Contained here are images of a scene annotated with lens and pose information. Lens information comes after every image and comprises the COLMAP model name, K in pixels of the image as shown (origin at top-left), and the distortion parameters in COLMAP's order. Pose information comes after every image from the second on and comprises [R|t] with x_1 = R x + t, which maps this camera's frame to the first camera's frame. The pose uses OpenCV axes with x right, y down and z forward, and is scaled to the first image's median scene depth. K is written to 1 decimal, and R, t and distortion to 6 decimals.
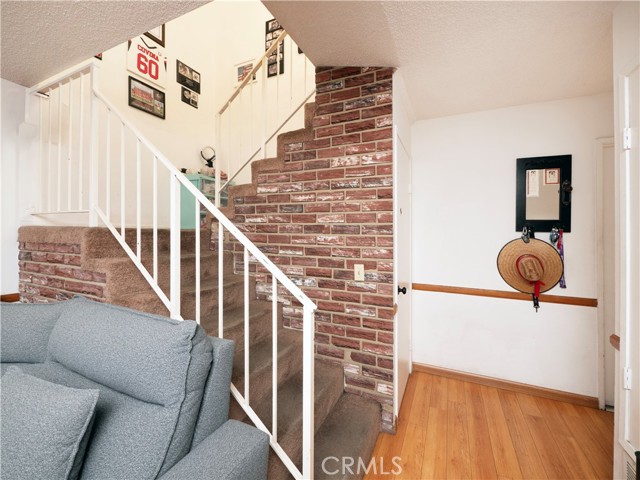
lens RADIAL K [[280.6, 0, 316.9], [0, 280.6, 236.4], [0, 0, 1]] dist [-0.009897, -0.000311]
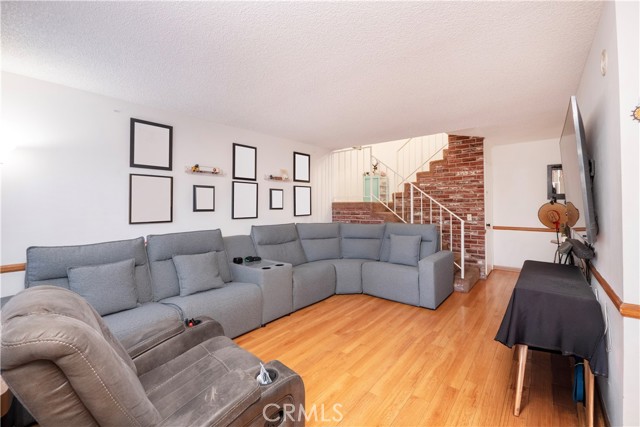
lens RADIAL K [[265.1, 0, 326.4], [0, 265.1, 210.6], [0, 0, 1]] dist [-0.003973, 0.000627]
pose [[0.971799, -0.016260, -0.235252, -0.541637], [0.020478, 0.999670, 0.015501, 0.003360], [0.234922, -0.019881, 0.971811, -1.627579]]
